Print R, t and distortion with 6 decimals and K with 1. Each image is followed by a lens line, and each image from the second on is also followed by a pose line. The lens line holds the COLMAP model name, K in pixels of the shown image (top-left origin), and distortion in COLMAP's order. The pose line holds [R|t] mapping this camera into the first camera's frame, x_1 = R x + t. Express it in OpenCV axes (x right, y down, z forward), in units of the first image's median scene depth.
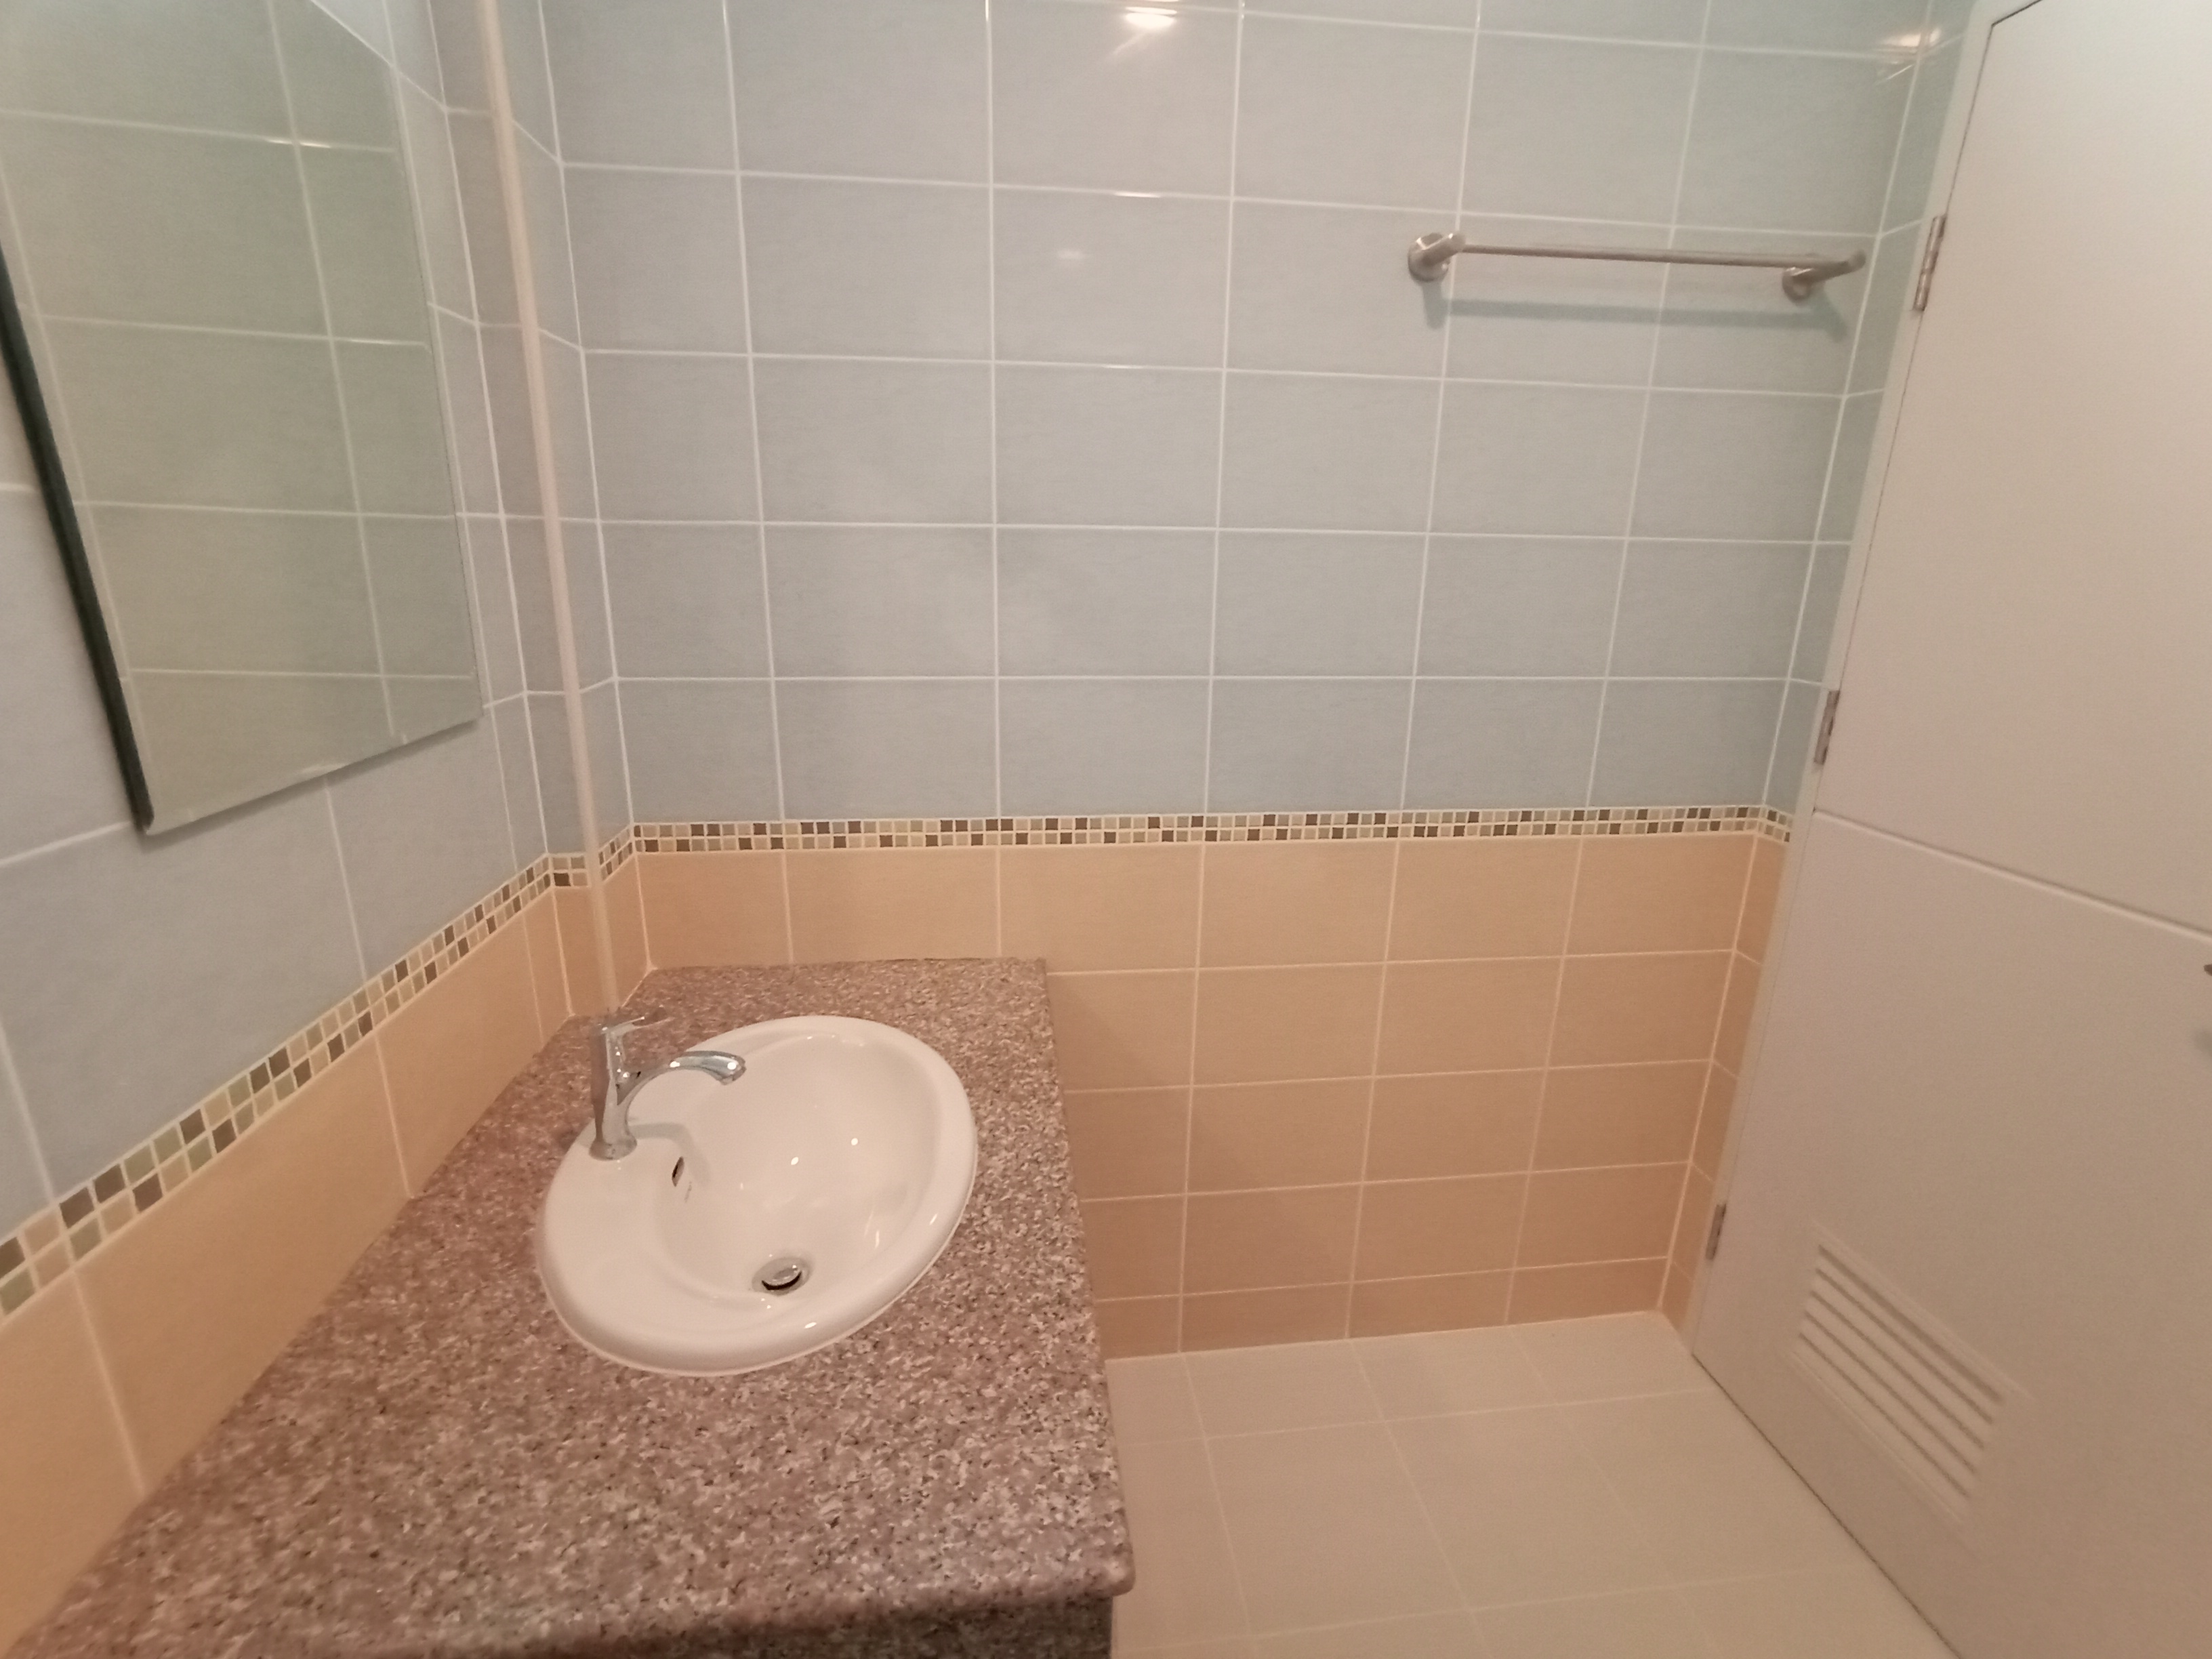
lens RADIAL K [[978.4, 0, 1106.0], [0, 978.4, 829.5], [0, 0, 1]] dist [-0.023217, 0.019113]
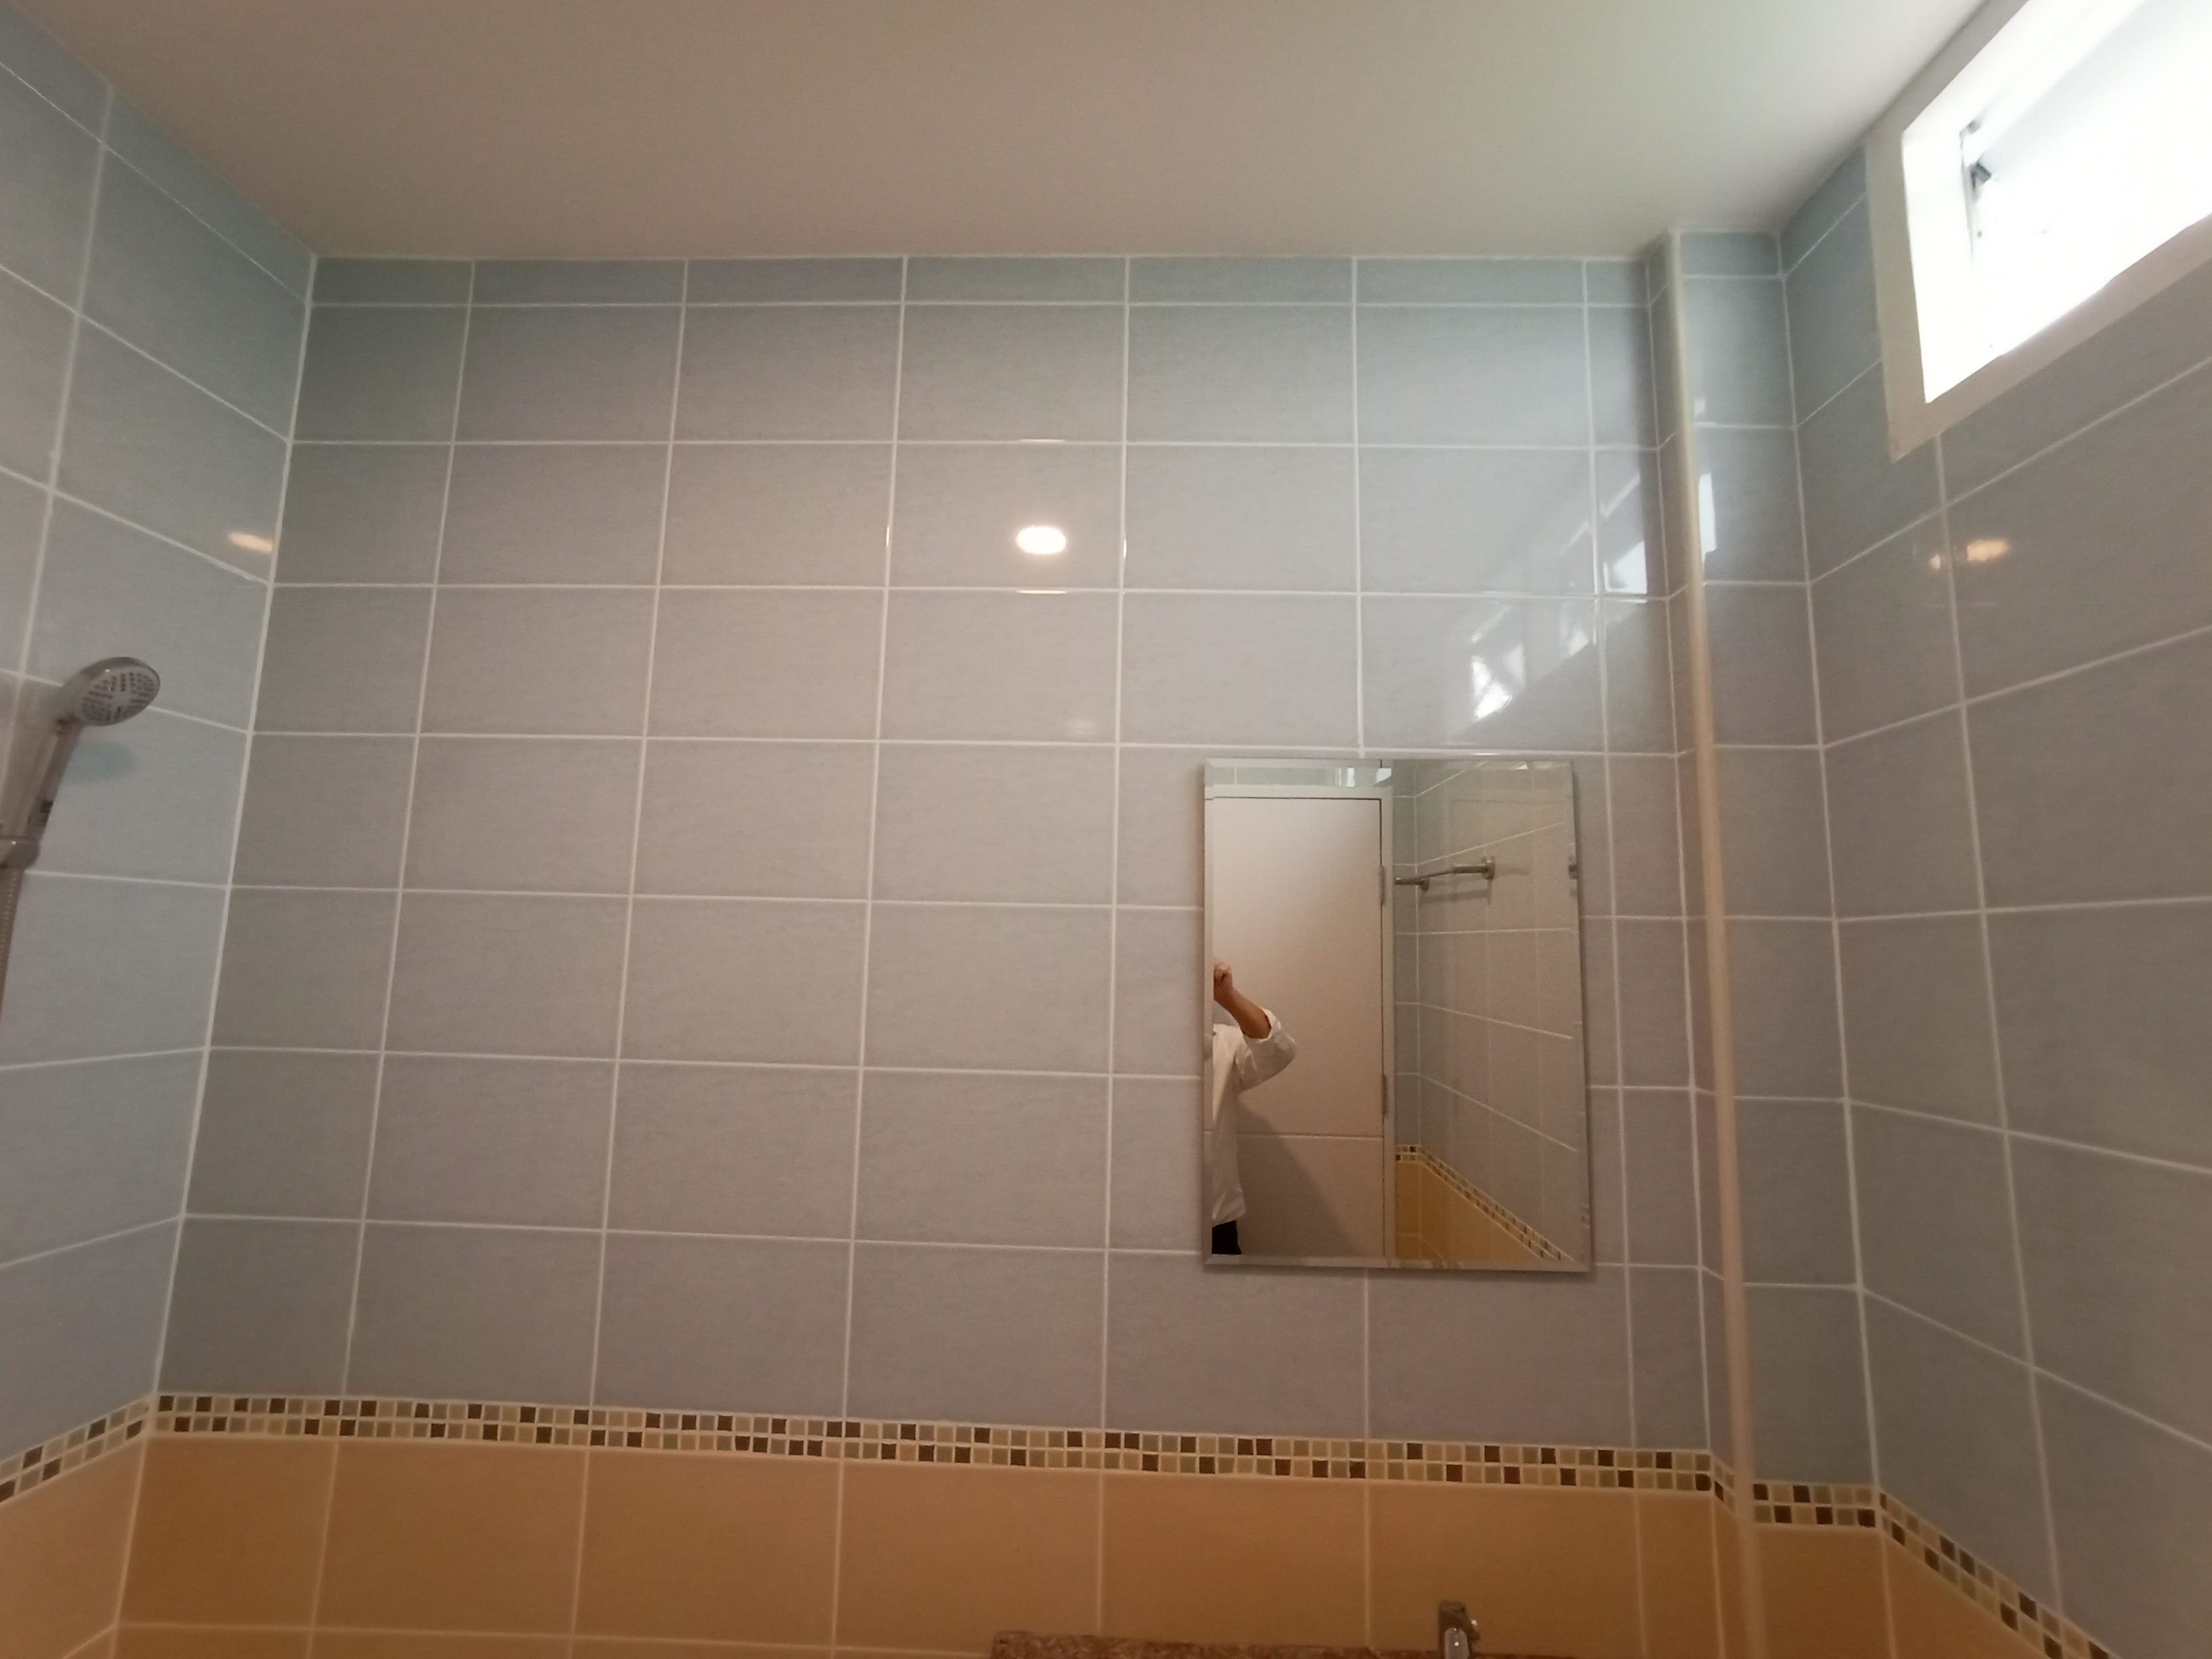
lens RADIAL K [[978.4, 0, 1106.0], [0, 978.4, 829.5], [0, 0, 1]] dist [-0.023217, 0.019113]
pose [[-0.140924, -0.151348, -0.978384, 0.742975], [-0.298628, 0.948714, -0.103745, -0.406734], [0.943908, 0.277552, -0.178893, 0.721308]]
